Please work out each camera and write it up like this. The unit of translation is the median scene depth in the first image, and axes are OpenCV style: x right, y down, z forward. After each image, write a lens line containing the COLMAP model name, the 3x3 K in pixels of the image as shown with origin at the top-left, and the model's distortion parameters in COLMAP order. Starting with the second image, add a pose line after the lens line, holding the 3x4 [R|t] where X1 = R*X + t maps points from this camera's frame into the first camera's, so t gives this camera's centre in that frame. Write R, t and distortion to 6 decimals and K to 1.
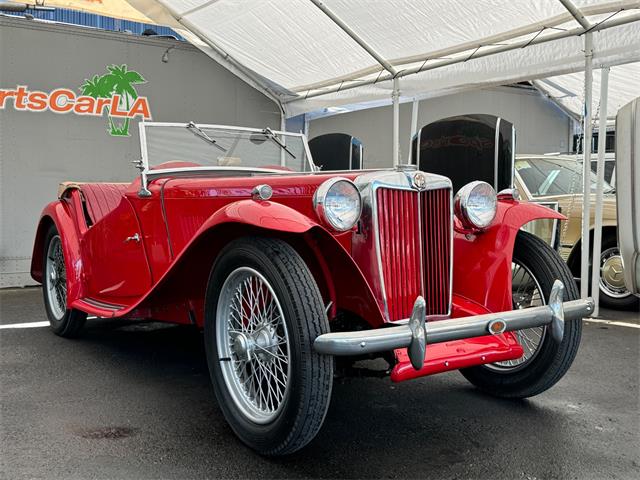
lens RADIAL K [[654.1, 0, 320.0], [0, 654.1, 240.0], [0, 0, 1]] dist [0.145229, -0.323588]
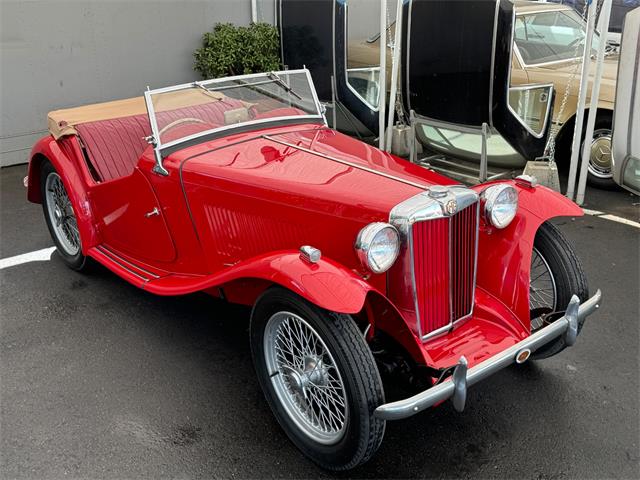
lens RADIAL K [[677.6, 0, 320.0], [0, 677.6, 240.0], [0, 0, 1]] dist [0.074022, -0.009138]
pose [[0.997734, -0.047674, 0.047472, -0.079010], [0.031428, 0.954149, 0.297677, -0.265255], [-0.059487, -0.295511, 0.953486, -0.020791]]
